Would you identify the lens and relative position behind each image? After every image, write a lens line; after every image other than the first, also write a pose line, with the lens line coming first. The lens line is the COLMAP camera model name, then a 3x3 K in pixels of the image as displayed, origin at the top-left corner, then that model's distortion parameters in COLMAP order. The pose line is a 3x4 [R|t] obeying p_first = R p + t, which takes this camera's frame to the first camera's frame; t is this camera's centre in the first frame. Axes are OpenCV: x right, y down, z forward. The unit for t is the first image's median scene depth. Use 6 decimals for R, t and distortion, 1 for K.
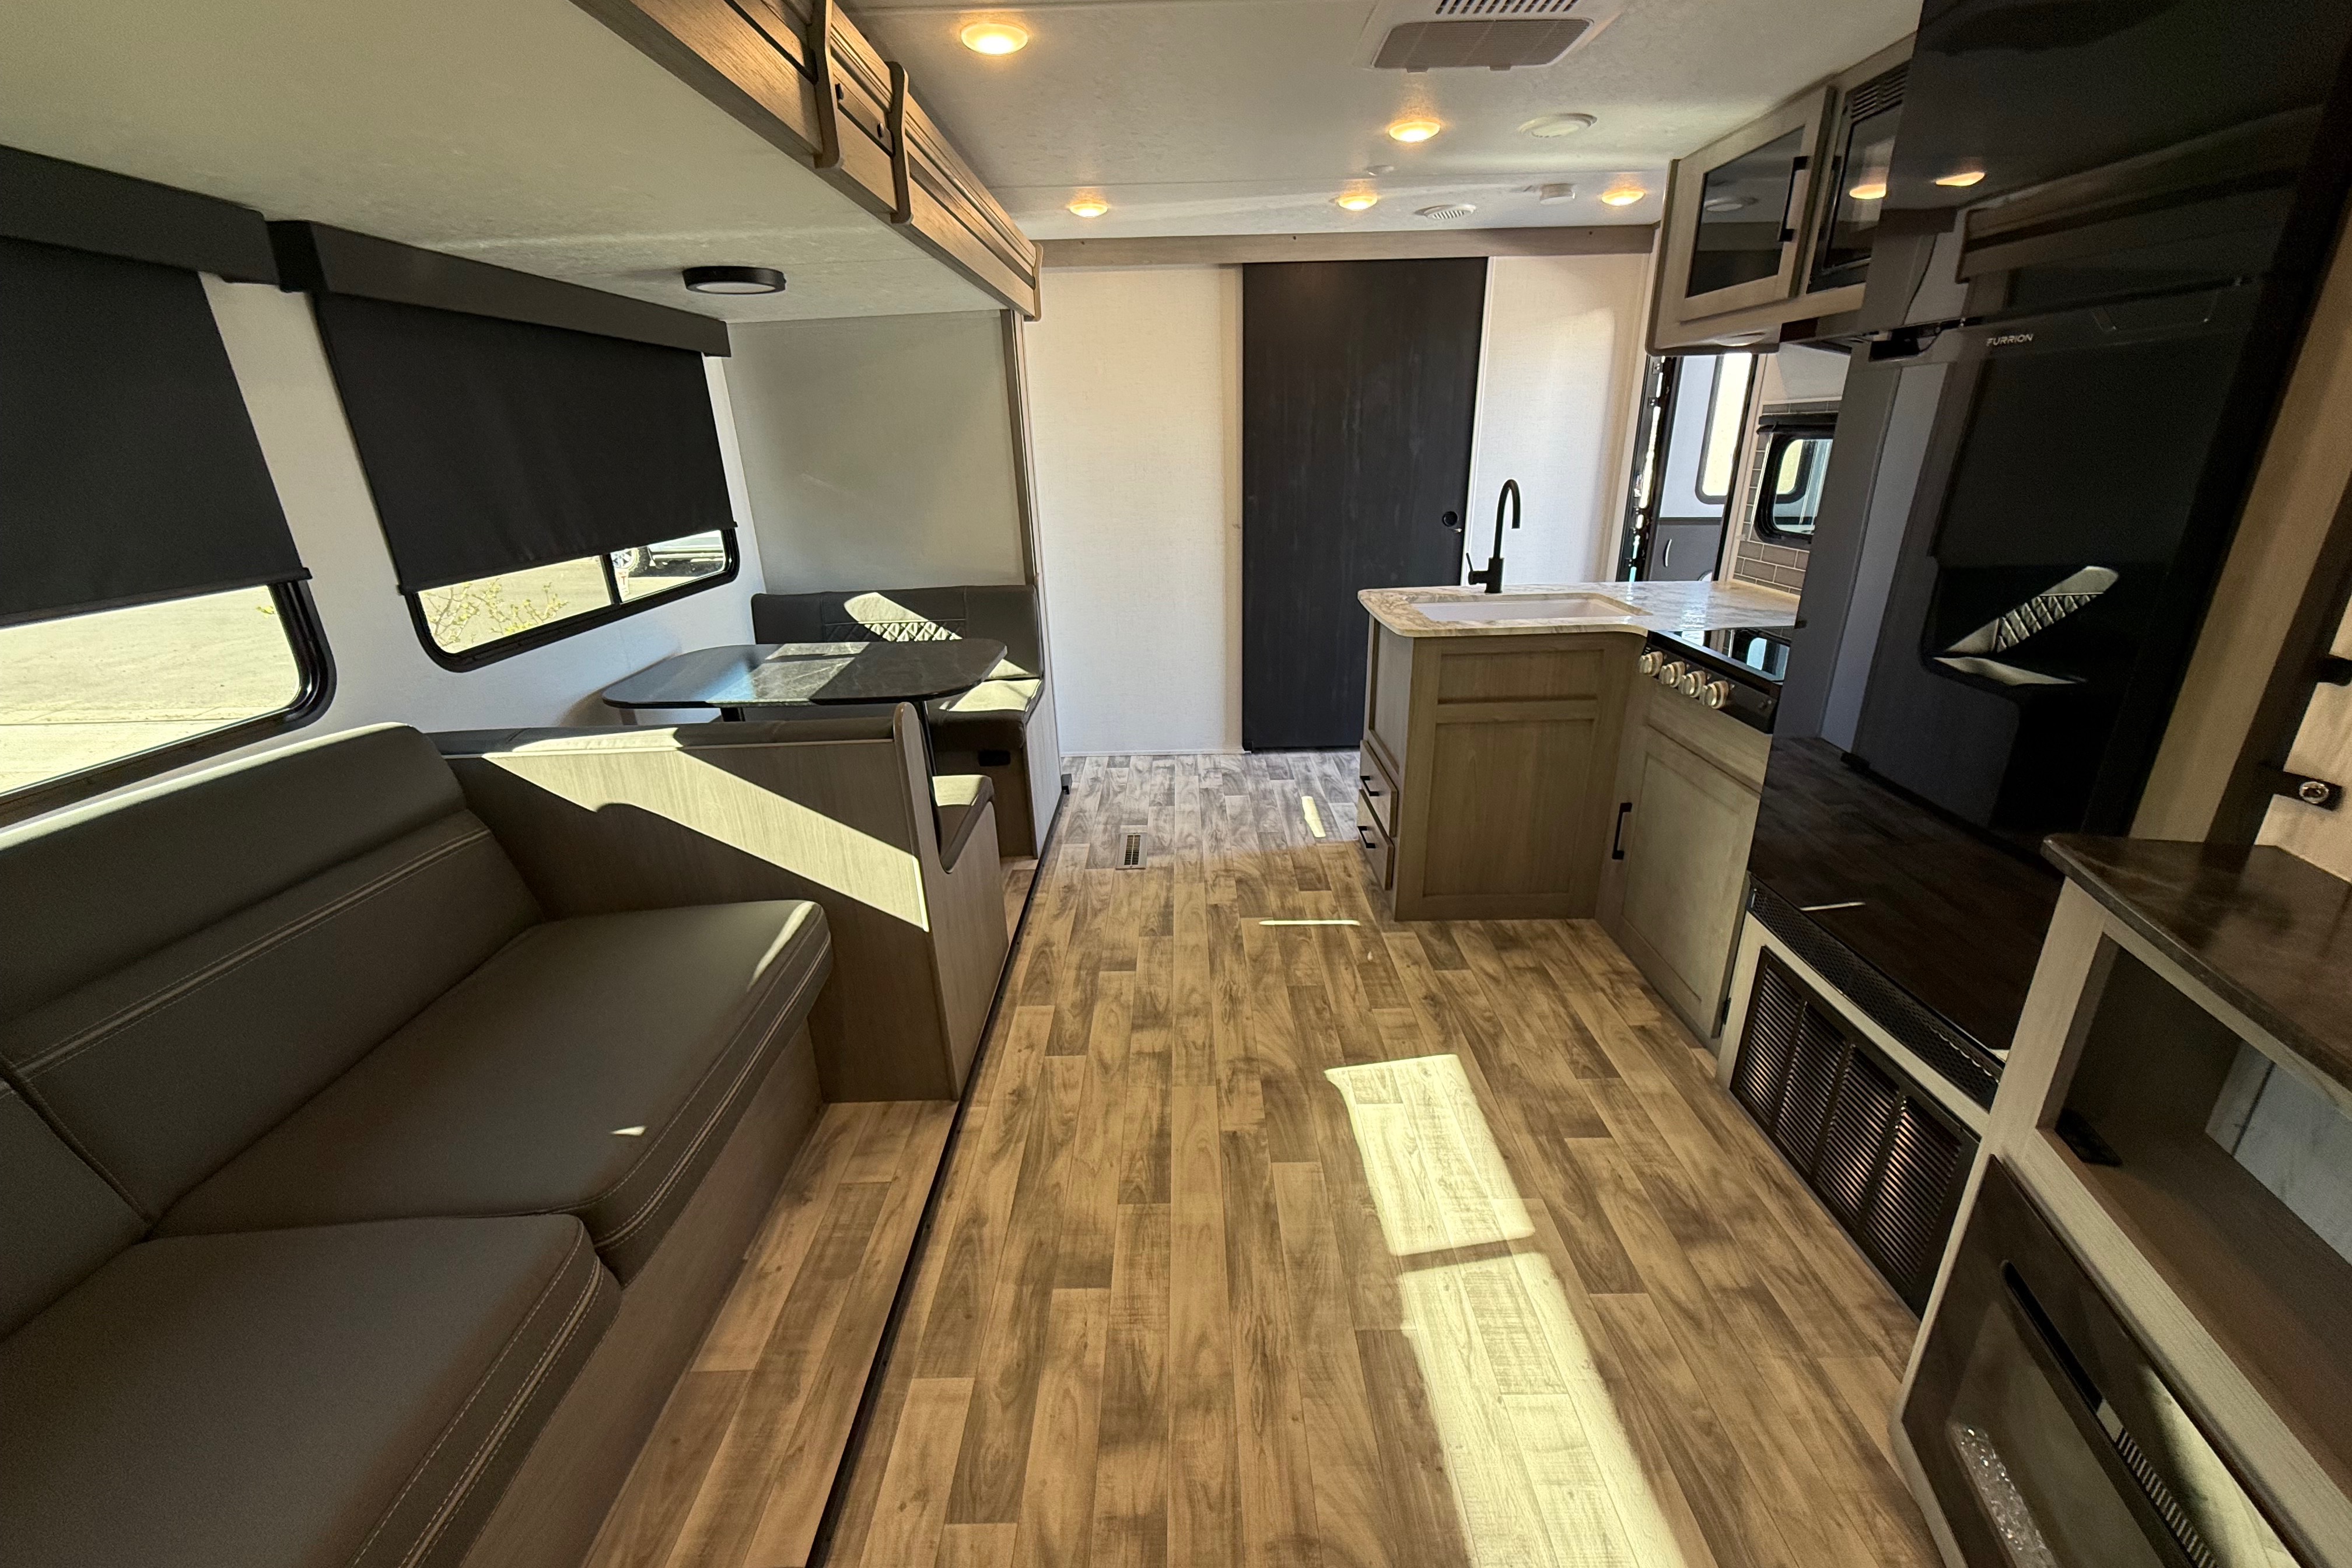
lens RADIAL K [[934.7, 0, 1179.4], [0, 934.7, 784.2], [0, 0, 1]] dist [-0.000434, 0.000320]
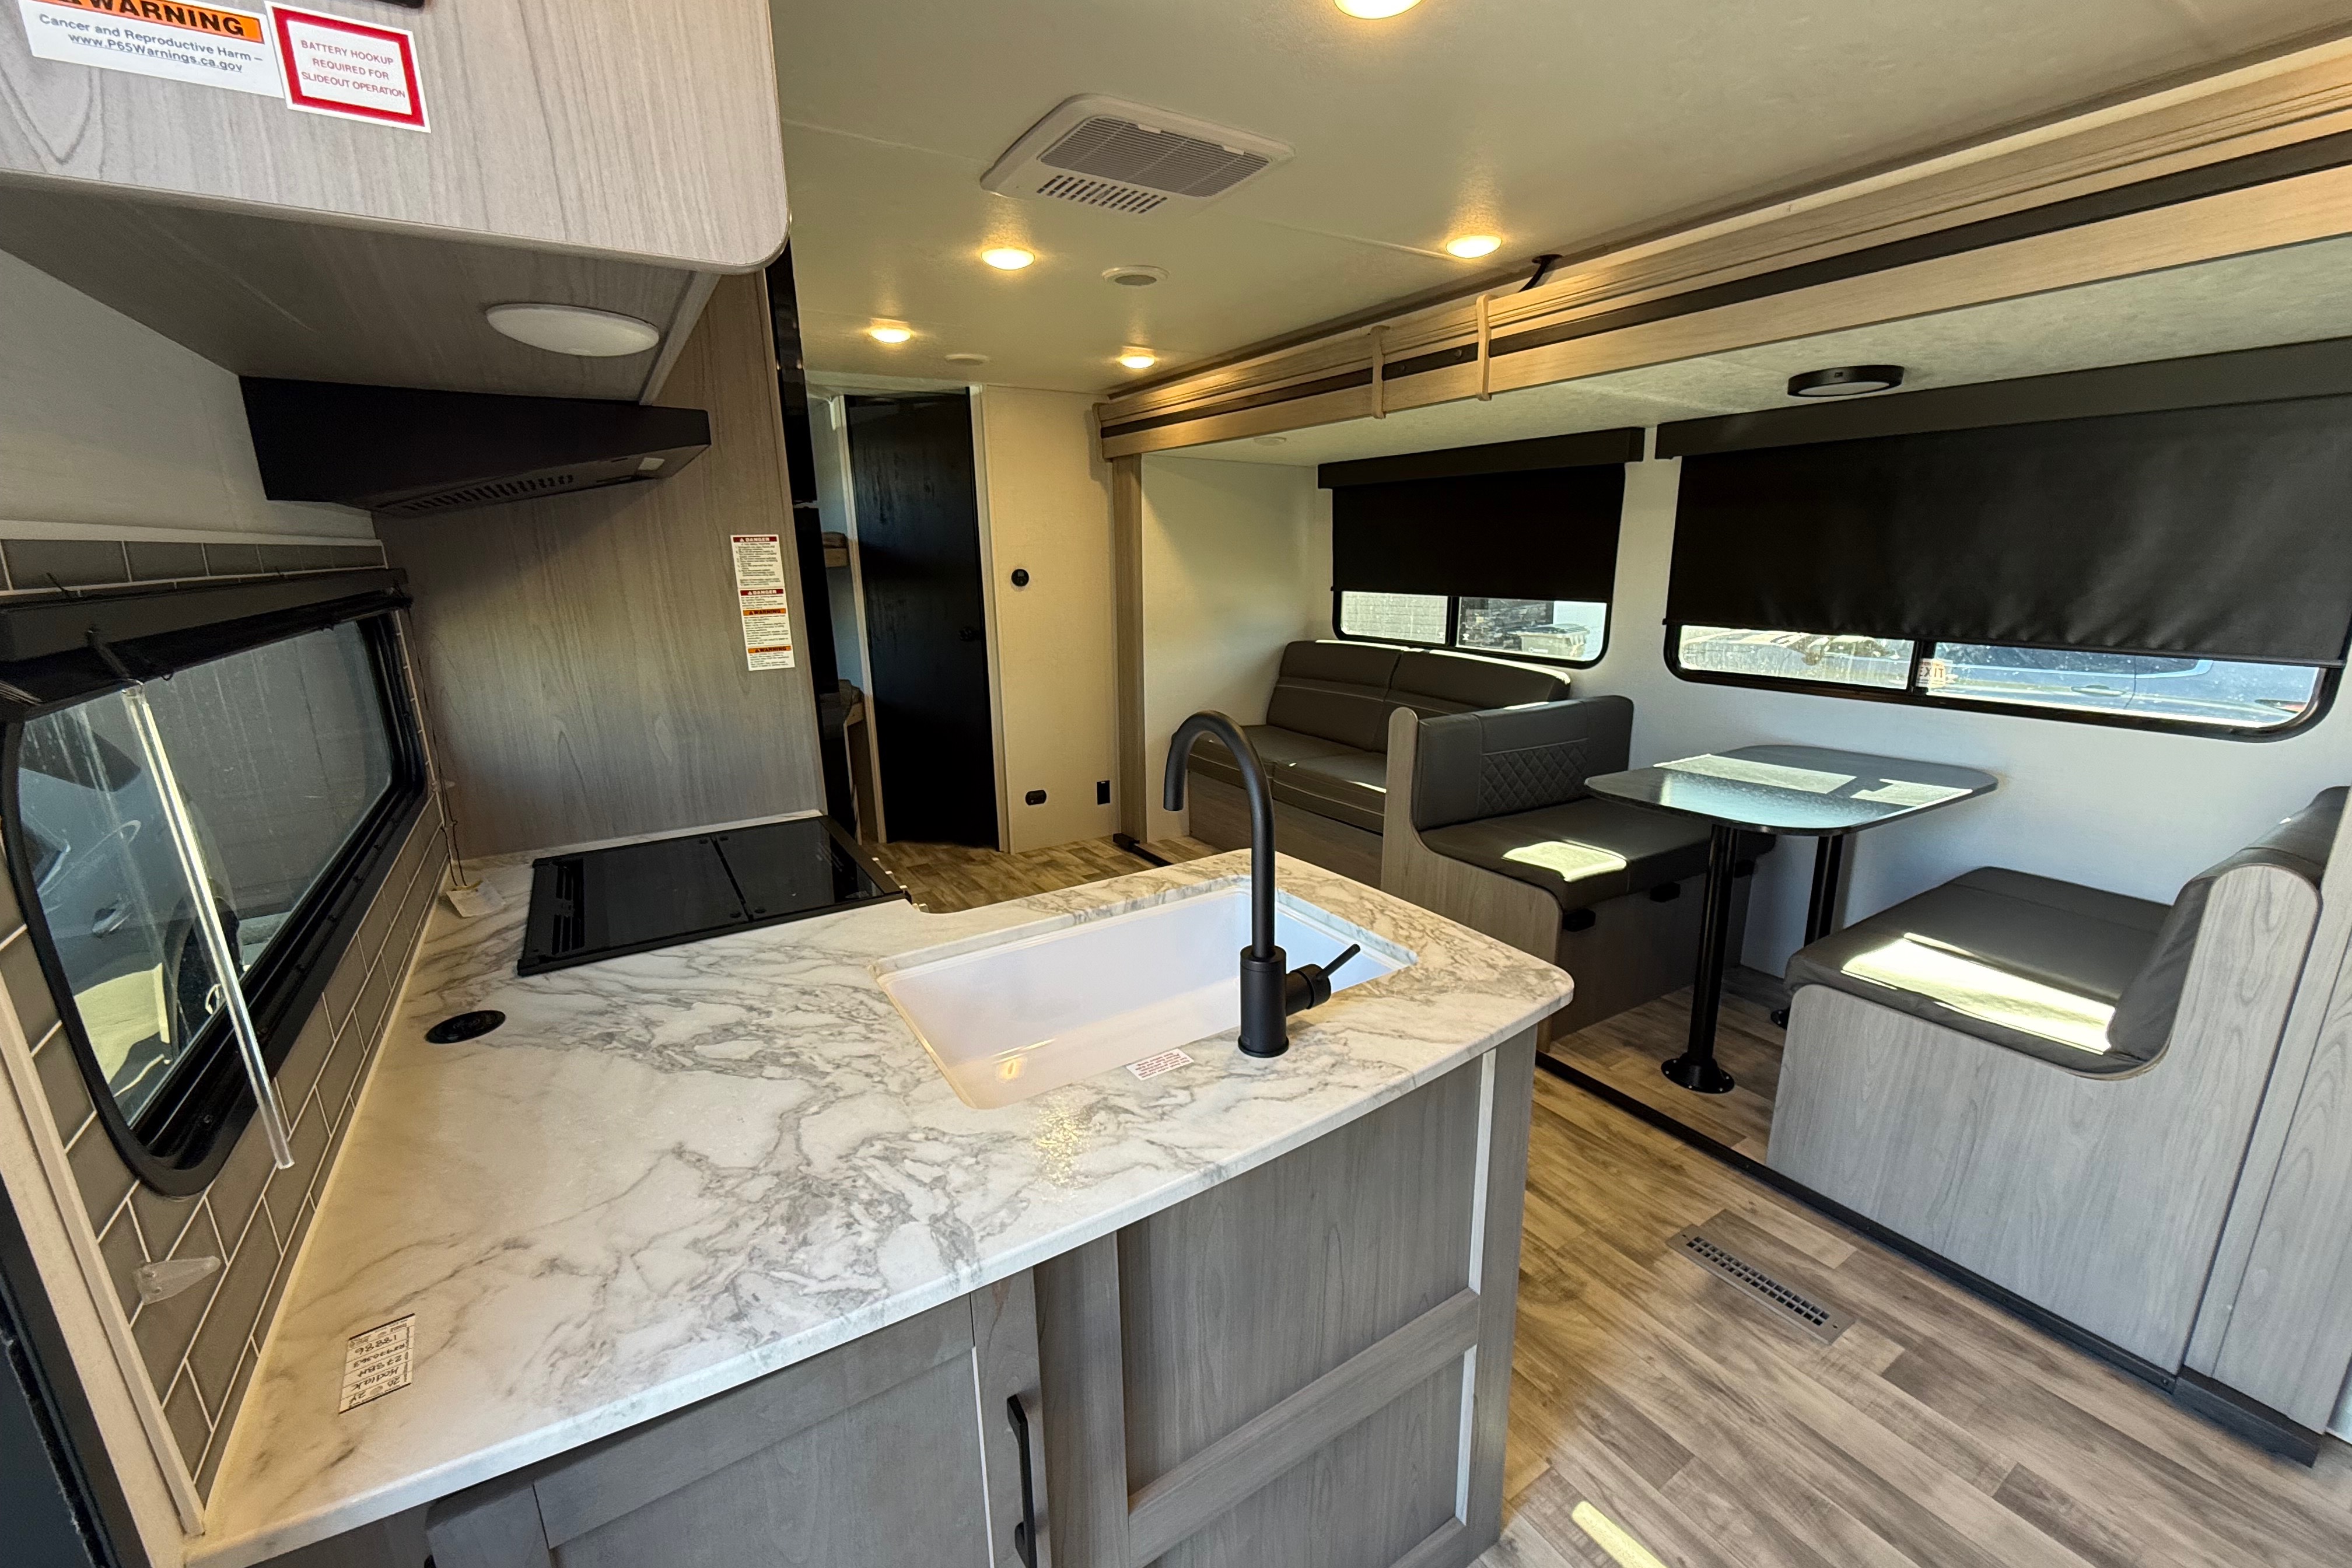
lens RADIAL K [[934.7, 0, 1183.8], [0, 934.7, 791.7], [0, 0, 1]] dist [-0.000434, 0.000320]
pose [[-0.841677, 0.174938, -0.510858, 0.679505], [-0.154854, 0.828131, 0.538719, -0.603695], [0.517300, 0.532536, -0.669930, 1.527961]]
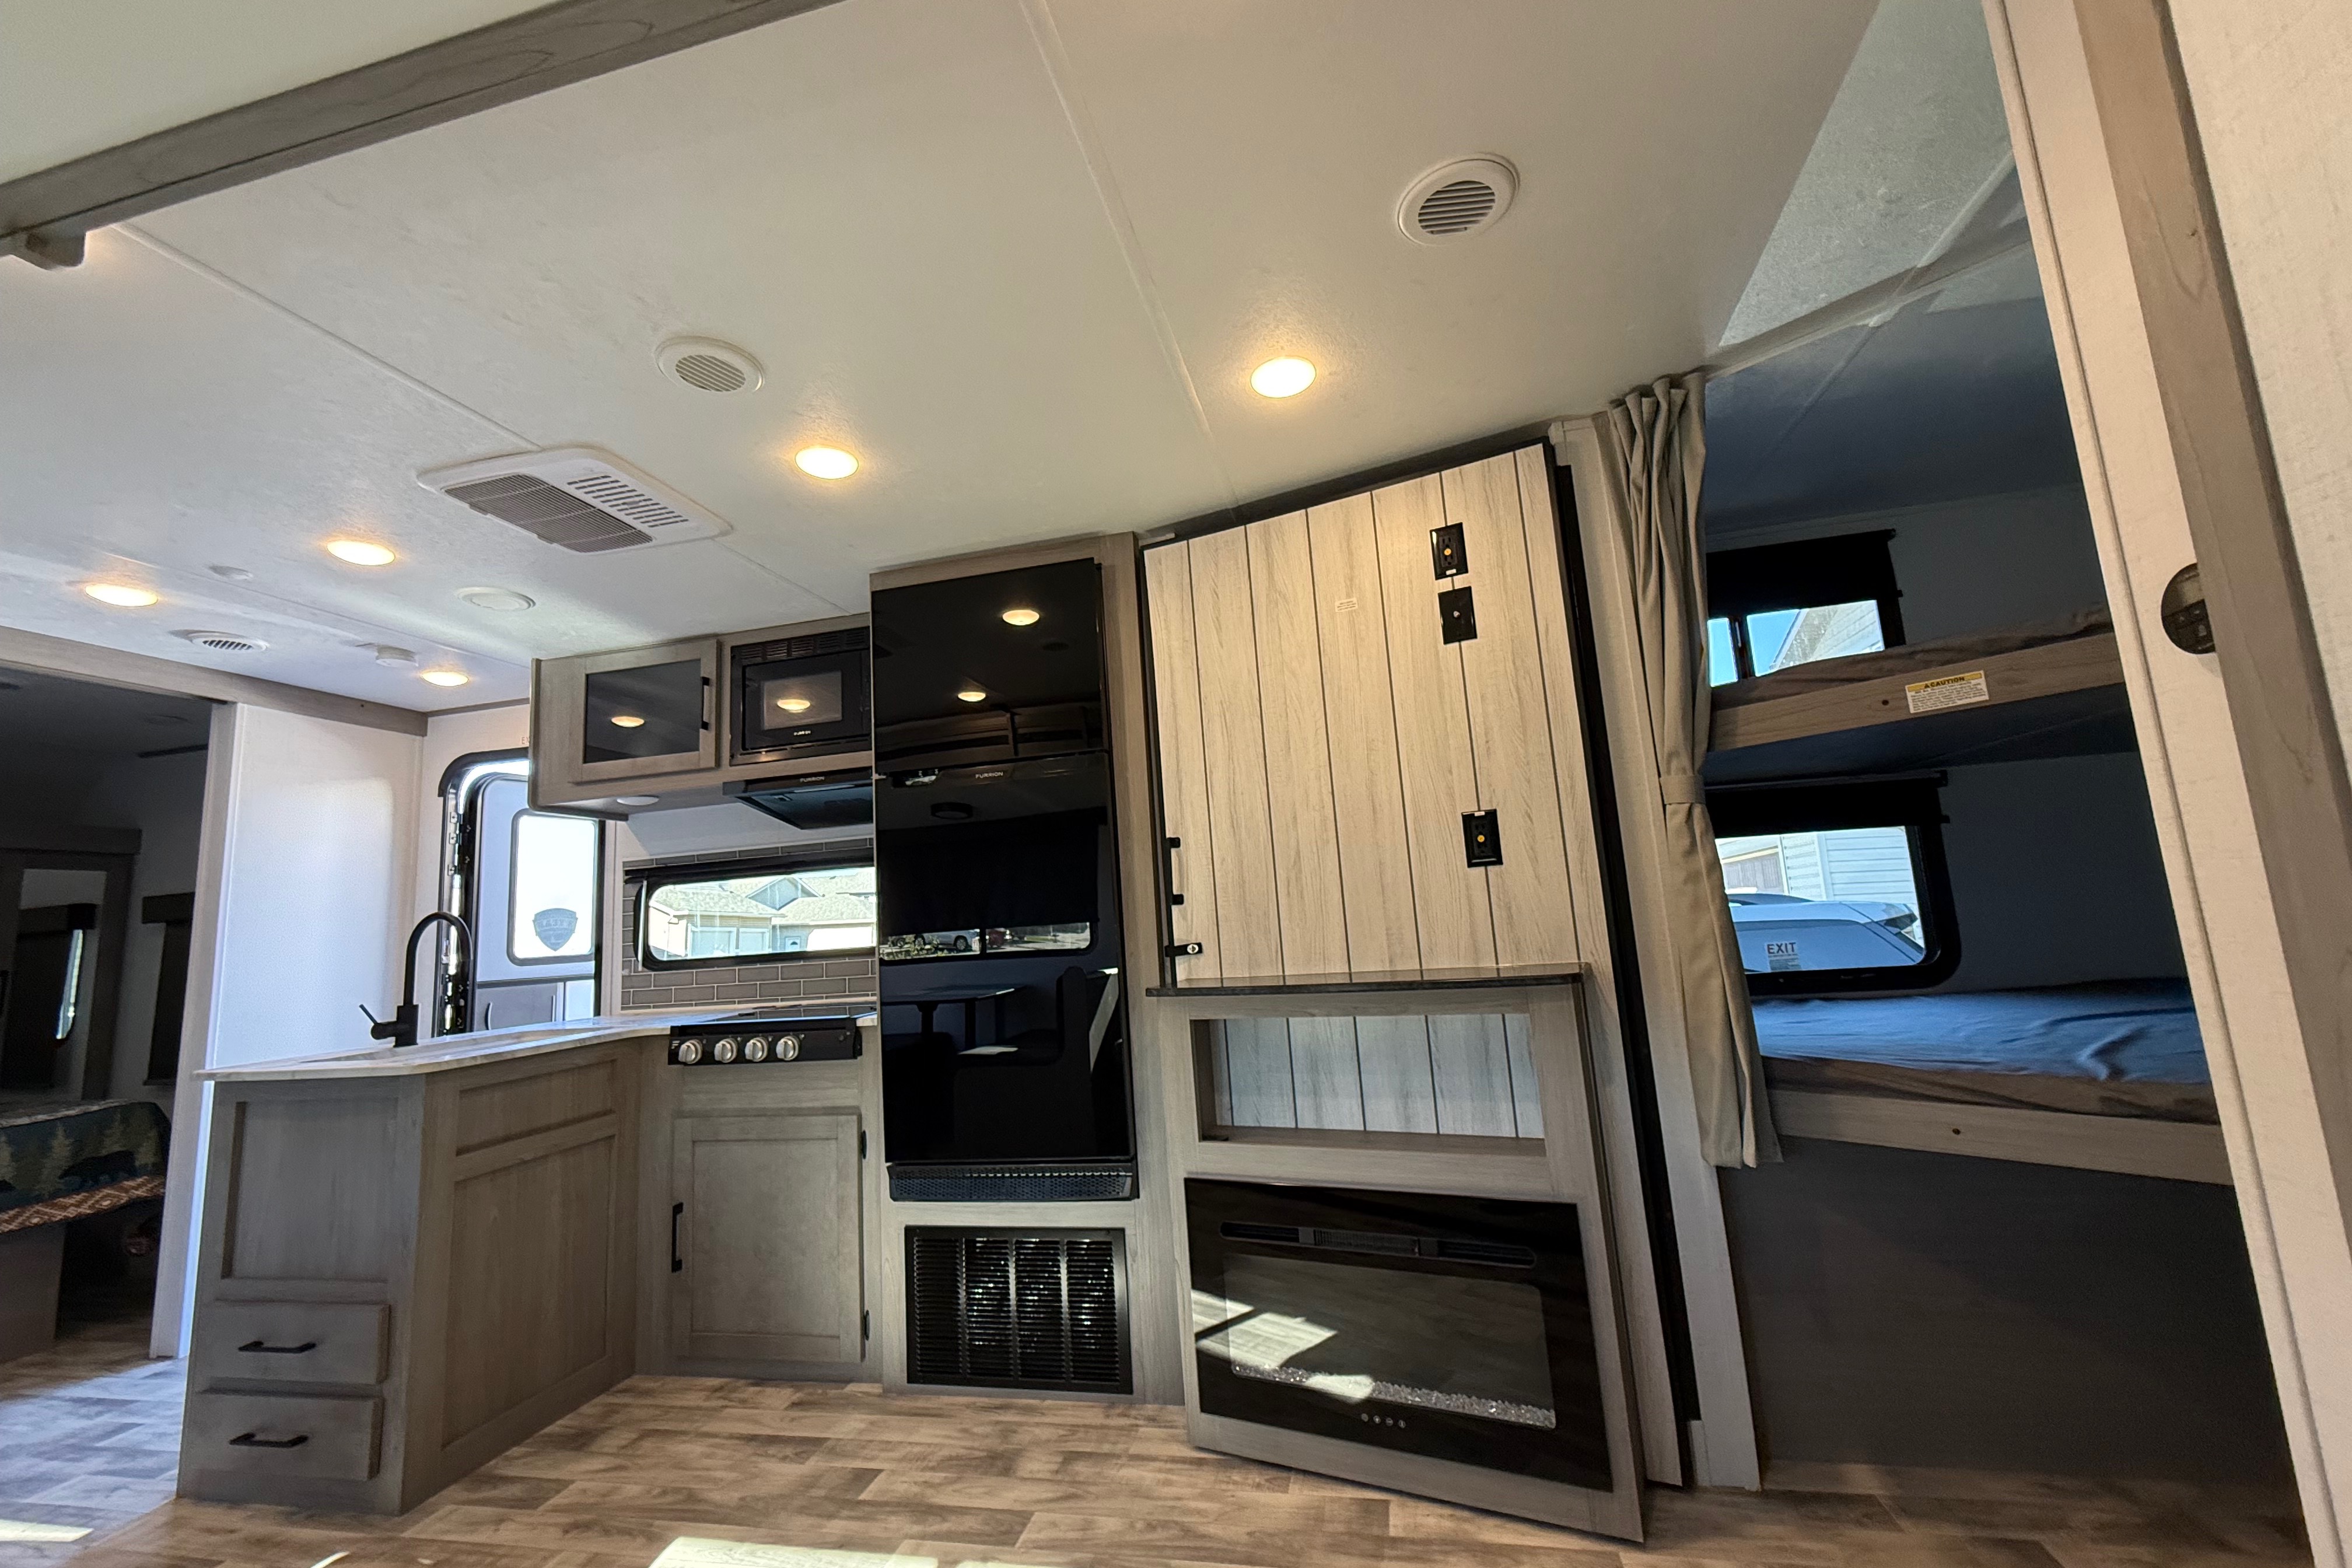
lens RADIAL K [[934.7, 0, 1179.0], [0, 934.7, 785.4], [0, 0, 1]] dist [-0.000434, 0.000320]
pose [[0.219362, 0.152249, 0.963691, -0.460969], [0.397556, 0.888078, -0.230797, 0.071781], [-0.890971, 0.433749, 0.134283, 0.227153]]
